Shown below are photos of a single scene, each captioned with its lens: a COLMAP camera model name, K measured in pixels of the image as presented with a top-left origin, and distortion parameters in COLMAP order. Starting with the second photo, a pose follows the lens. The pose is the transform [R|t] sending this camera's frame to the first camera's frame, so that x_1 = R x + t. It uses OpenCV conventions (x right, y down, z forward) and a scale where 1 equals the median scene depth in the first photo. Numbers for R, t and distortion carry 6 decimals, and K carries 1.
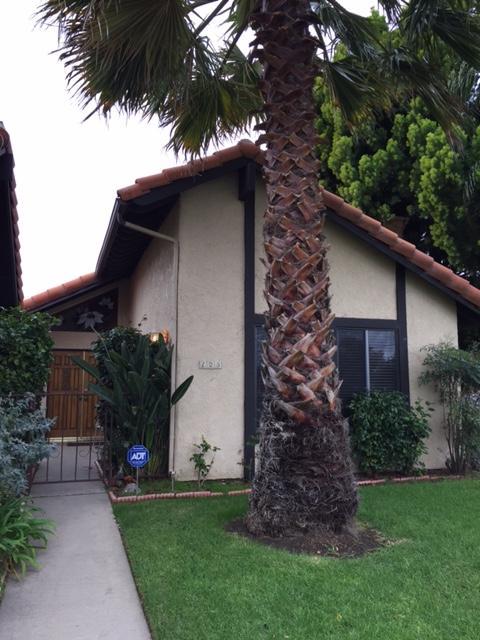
lens RADIAL K [[550.0, 0, 240.0], [0, 550.0, 320.0], [0, 0, 1]] dist [0.048738, -0.005620]
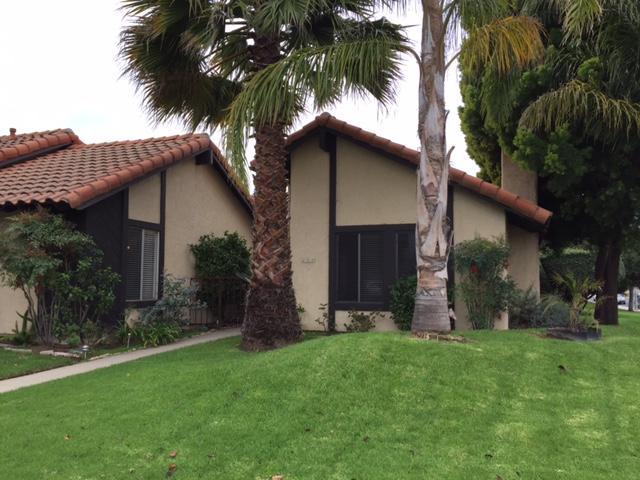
lens RADIAL K [[550.0, 0, 320.0], [0, 550.0, 240.0], [0, 0, 1]] dist [0.048738, -0.005620]
pose [[0.784141, -0.045863, -0.618886, 1.024709], [0.068483, 0.997570, 0.012843, 0.005121], [0.616793, -0.052454, 0.785376, -0.247965]]
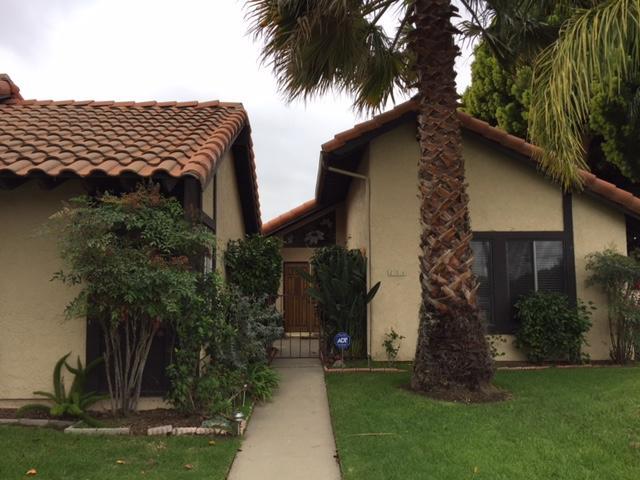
lens RADIAL K [[550.0, 0, 320.0], [0, 550.0, 240.0], [0, 0, 1]] dist [0.048738, -0.005620]
pose [[0.960697, -0.034770, -0.275412, 0.138075], [0.040739, 0.999042, 0.015982, -0.024743], [0.274593, -0.026574, 0.961193, -0.301791]]
